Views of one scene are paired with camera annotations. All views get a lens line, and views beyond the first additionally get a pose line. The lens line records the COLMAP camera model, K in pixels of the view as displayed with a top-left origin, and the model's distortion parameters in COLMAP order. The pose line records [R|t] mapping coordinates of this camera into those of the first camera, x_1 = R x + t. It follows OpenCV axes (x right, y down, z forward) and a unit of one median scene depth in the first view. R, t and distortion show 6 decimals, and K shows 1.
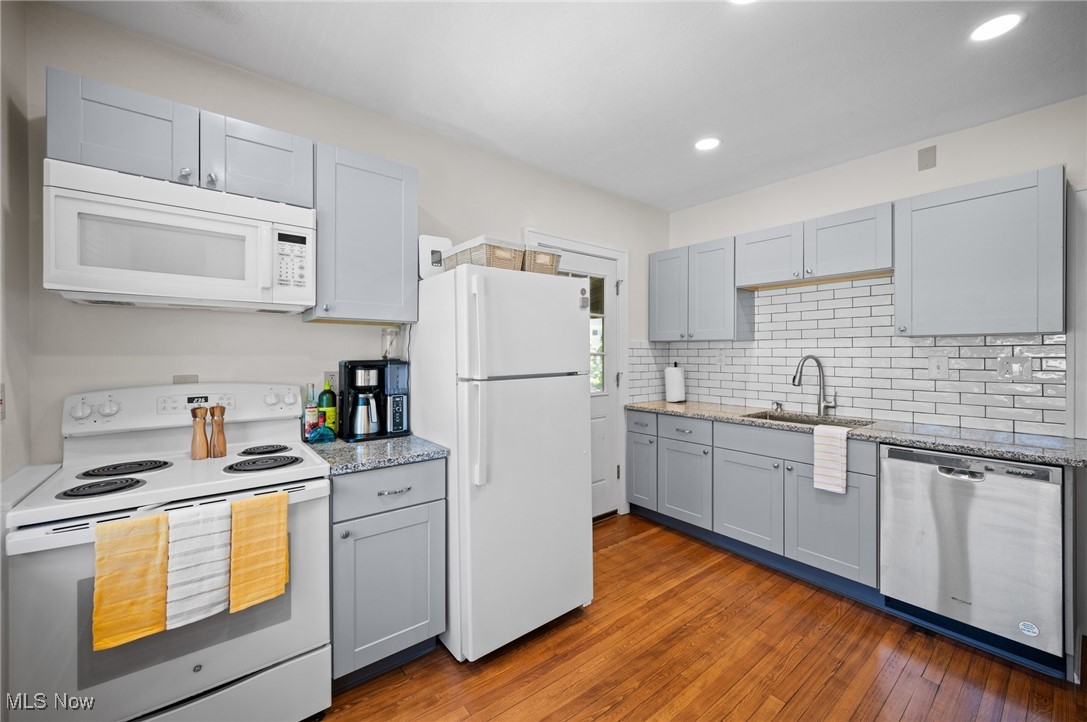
lens RADIAL K [[429.5, 0, 541.9], [0, 429.5, 354.2], [0, 0, 1]] dist [0.001013, 0.000285]
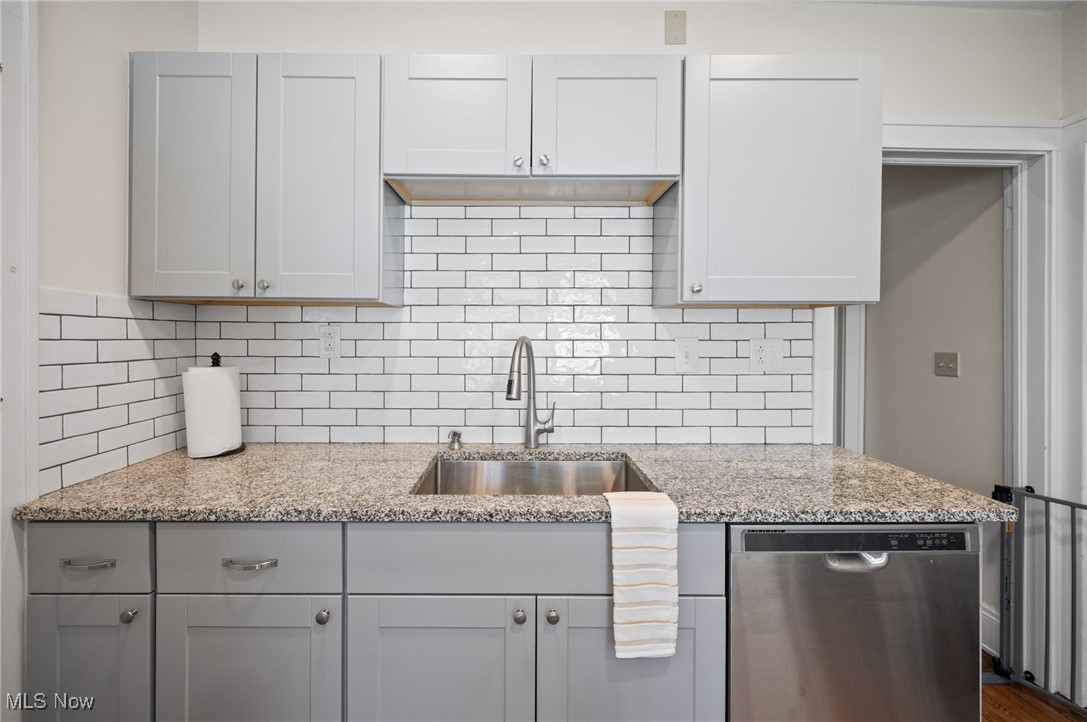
lens RADIAL K [[429.5, 0, 501.7], [0, 429.5, 336.1], [0, 0, 1]] dist [0.001013, 0.000285]
pose [[0.611342, 0.003501, 0.791359, 0.188874], [-0.000838, 0.999993, -0.003777, 0.004022], [-0.791366, 0.001646, 0.611341, 0.654947]]
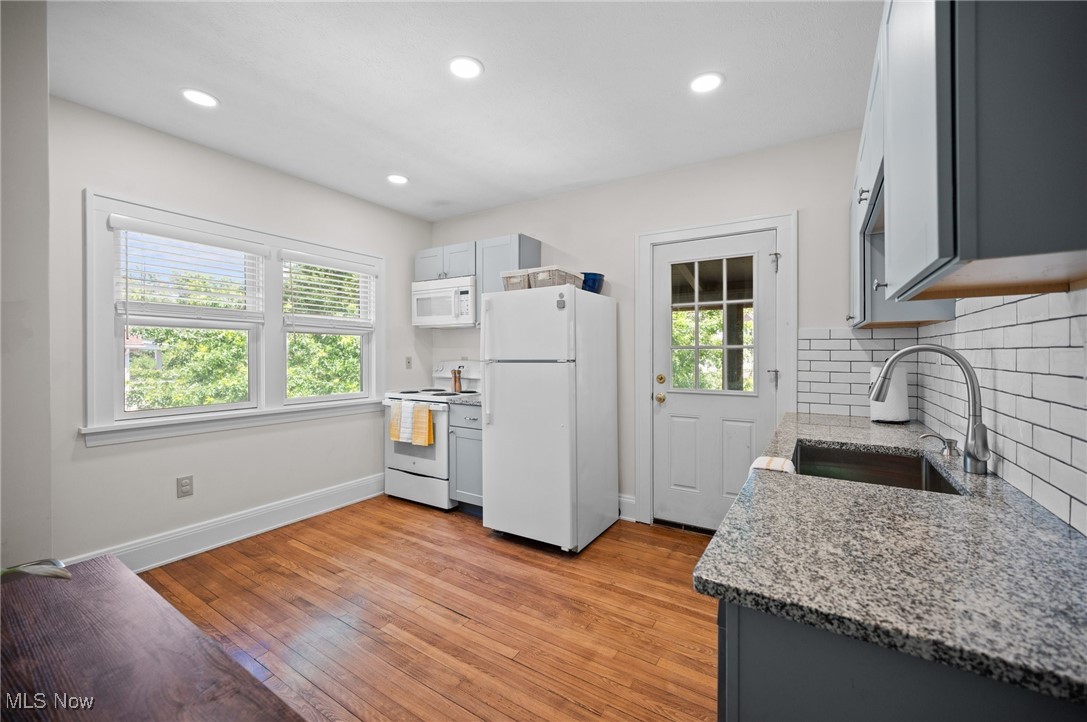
lens RADIAL K [[429.5, 0, 553.3], [0, 429.5, 351.9], [0, 0, 1]] dist [0.001013, 0.000285]
pose [[0.344725, 0.003681, -0.938696, 0.875218], [-0.003328, 0.999991, 0.002699, 0.009392], [0.938698, 0.002193, 0.344734, 0.382586]]
